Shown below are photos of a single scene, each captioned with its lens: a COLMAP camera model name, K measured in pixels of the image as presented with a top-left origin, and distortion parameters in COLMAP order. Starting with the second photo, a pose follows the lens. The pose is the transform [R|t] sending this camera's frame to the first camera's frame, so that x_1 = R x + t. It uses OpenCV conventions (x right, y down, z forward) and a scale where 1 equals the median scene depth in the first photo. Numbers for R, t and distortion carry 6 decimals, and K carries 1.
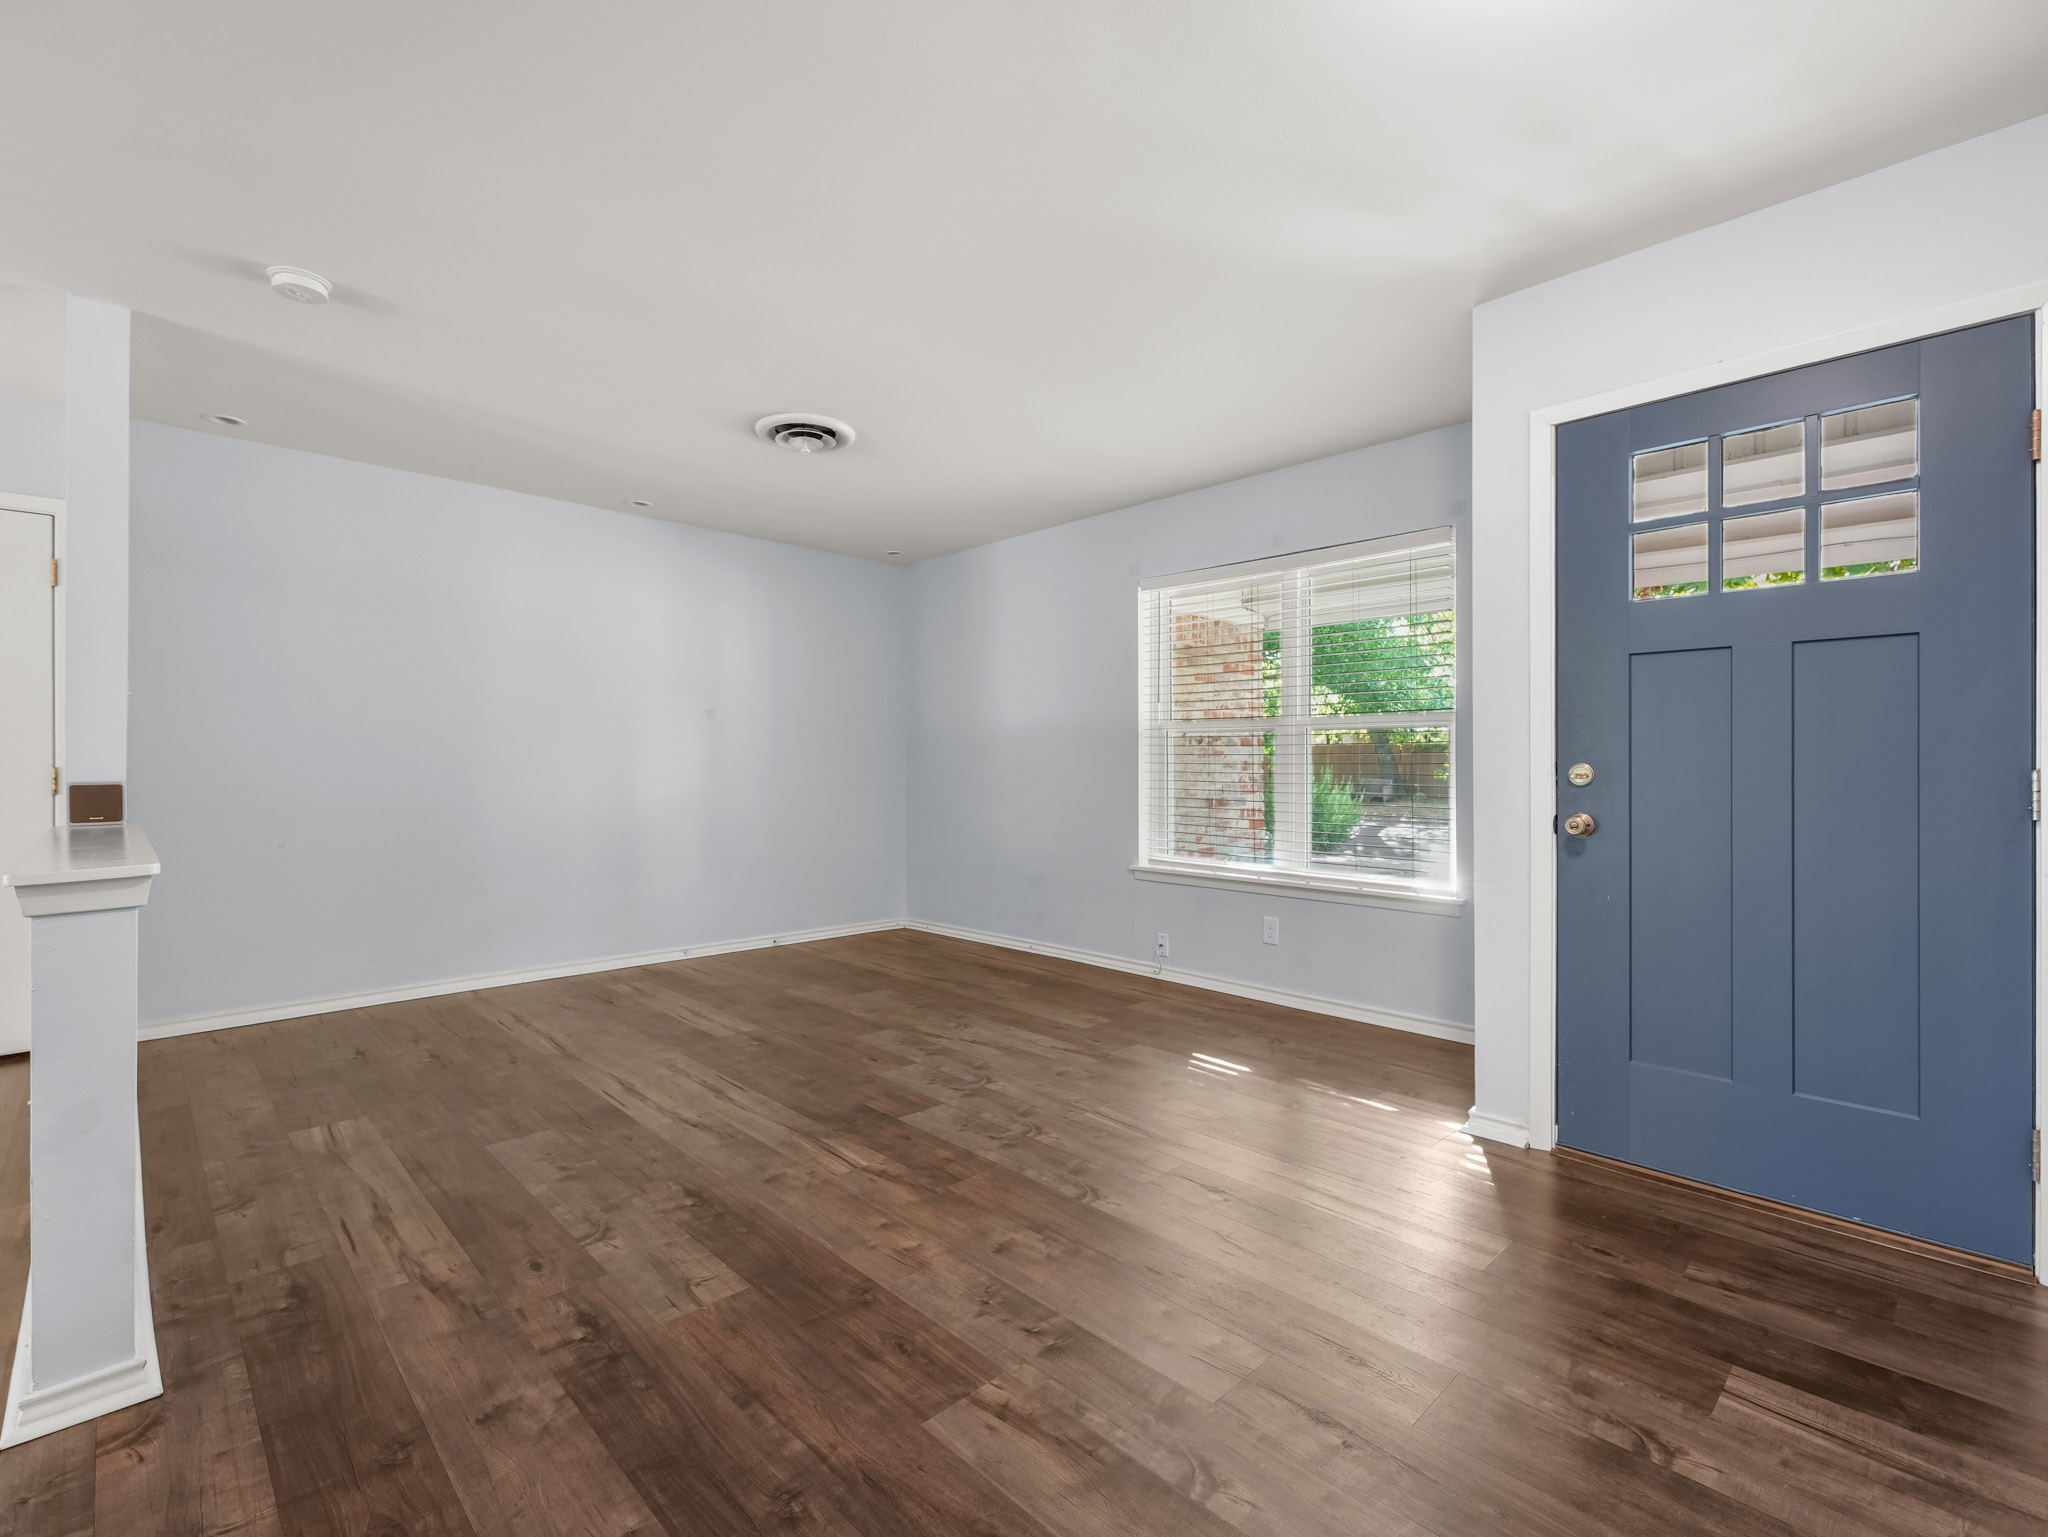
lens RADIAL K [[969.6, 0, 1033.3], [0, 969.6, 750.2], [0, 0, 1]] dist [0.003489, -0.001399]
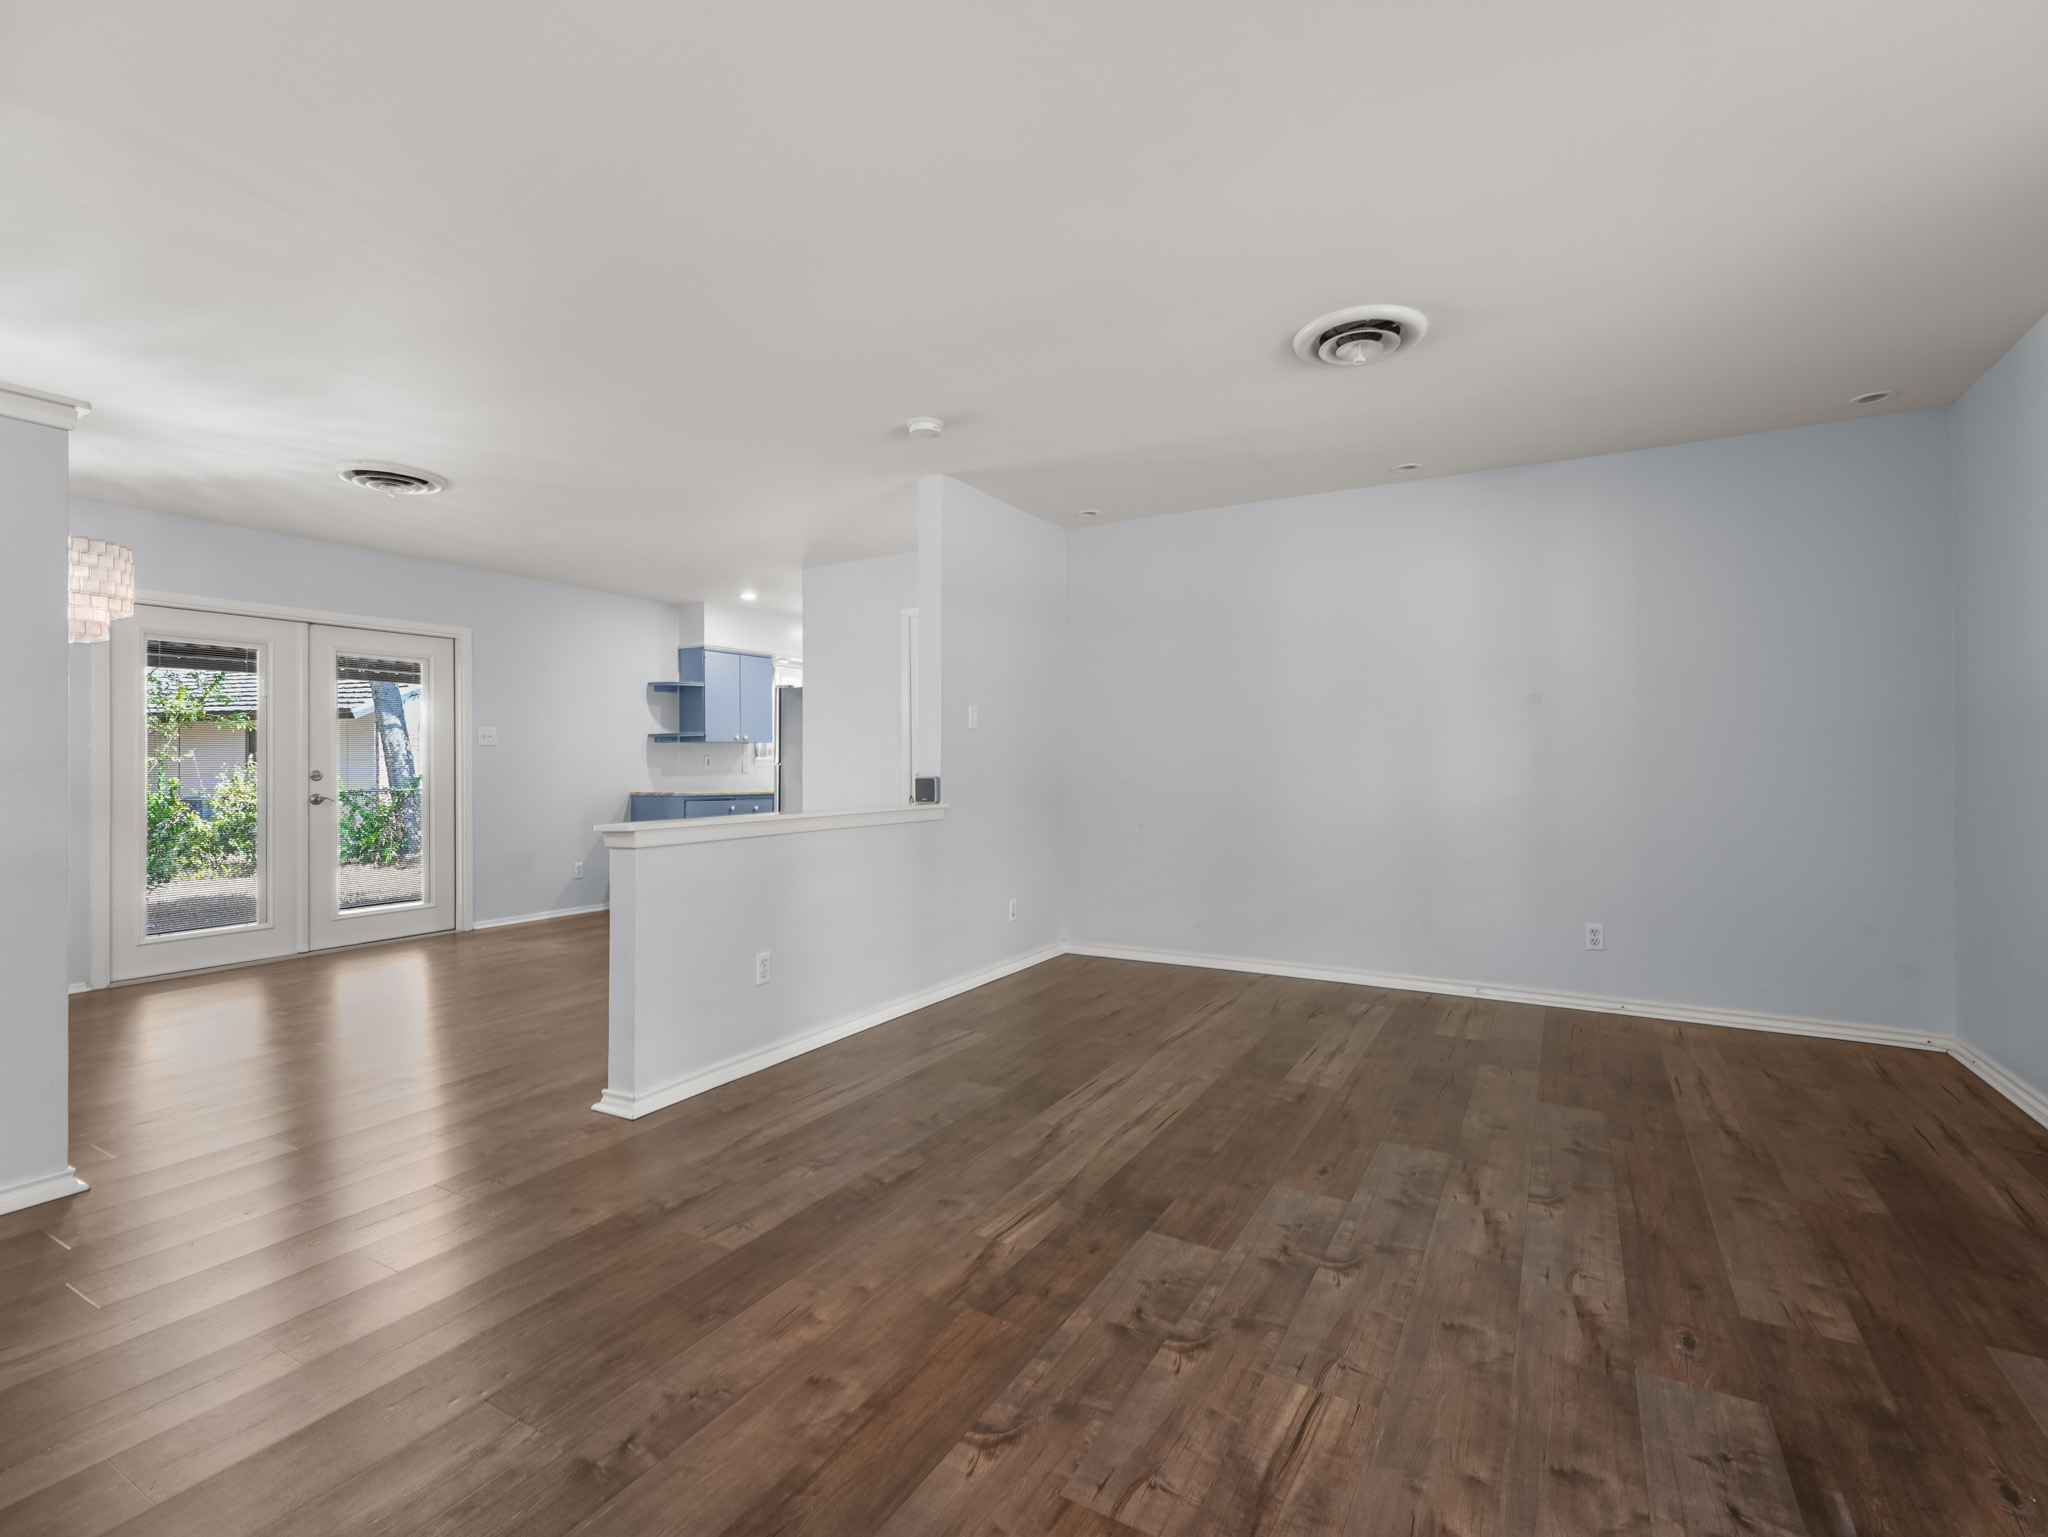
lens RADIAL K [[938.1, 0, 1007.6], [0, 938.1, 772.8], [0, 0, 1]] dist [0.008330, -0.000391]
pose [[0.251971, 0.012530, -0.967654, 0.519898], [0.020456, 0.999624, 0.018270, -0.003634], [0.967518, -0.024398, 0.251620, 0.662248]]
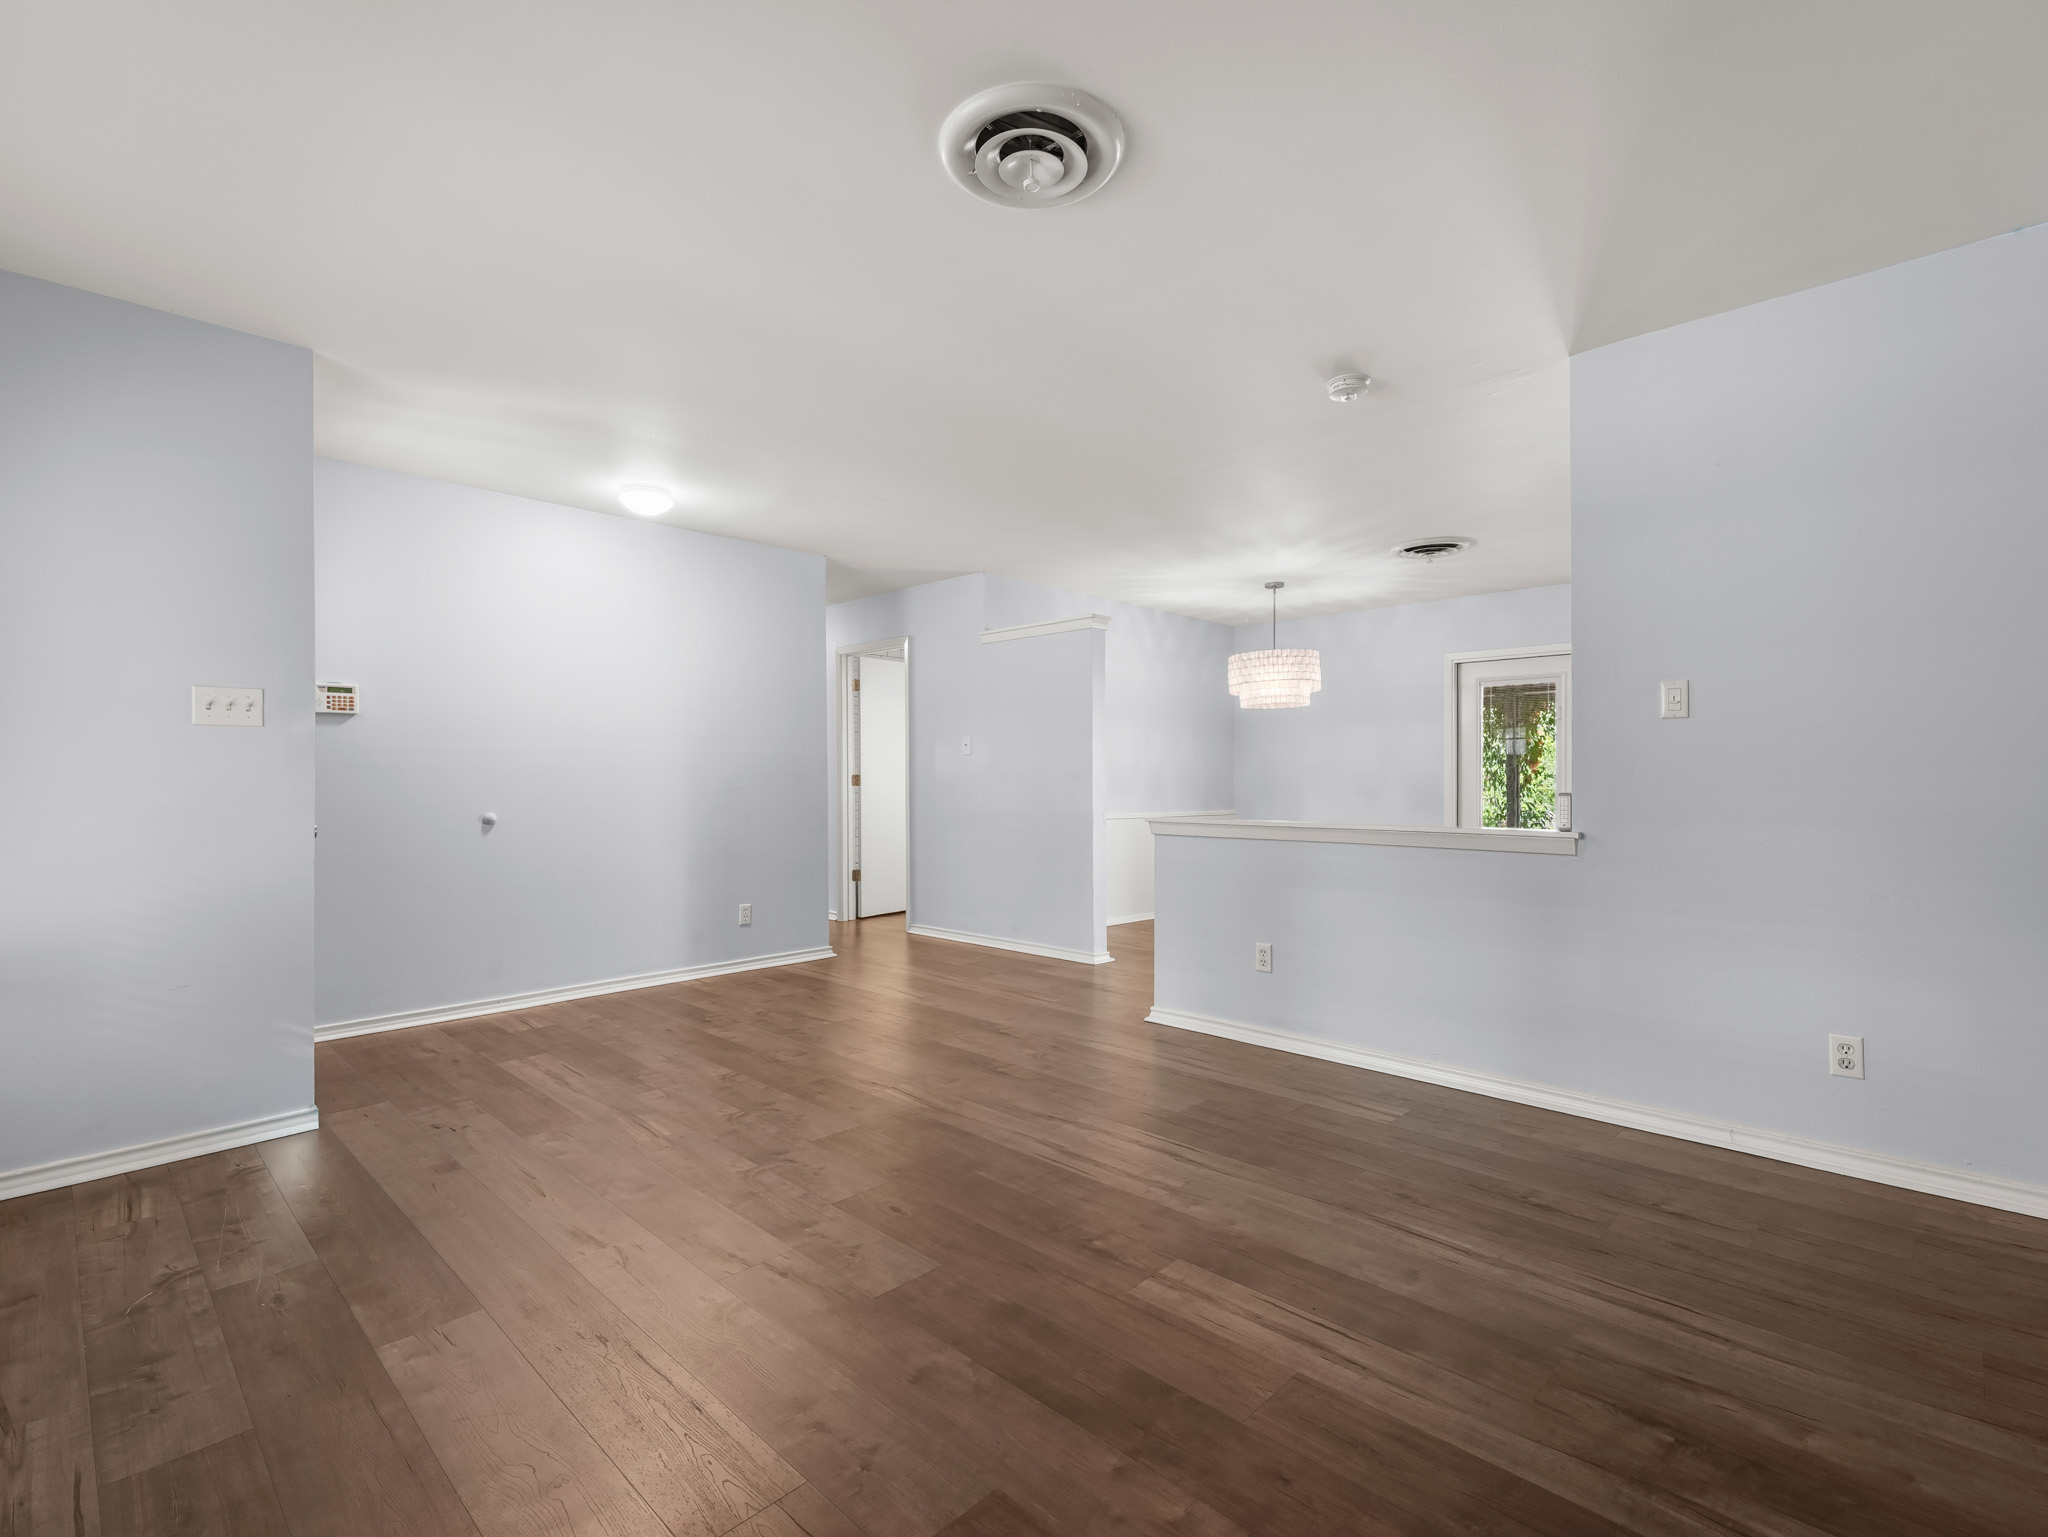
lens RADIAL K [[938.1, 0, 1007.6], [0, 938.1, 772.8], [0, 0, 1]] dist [0.008330, -0.000391]
pose [[-0.999905, 0.002463, -0.013559, -0.262449], [0.002797, 0.999692, -0.024639, 0.031071], [0.013494, -0.024675, -0.999604, 1.864880]]
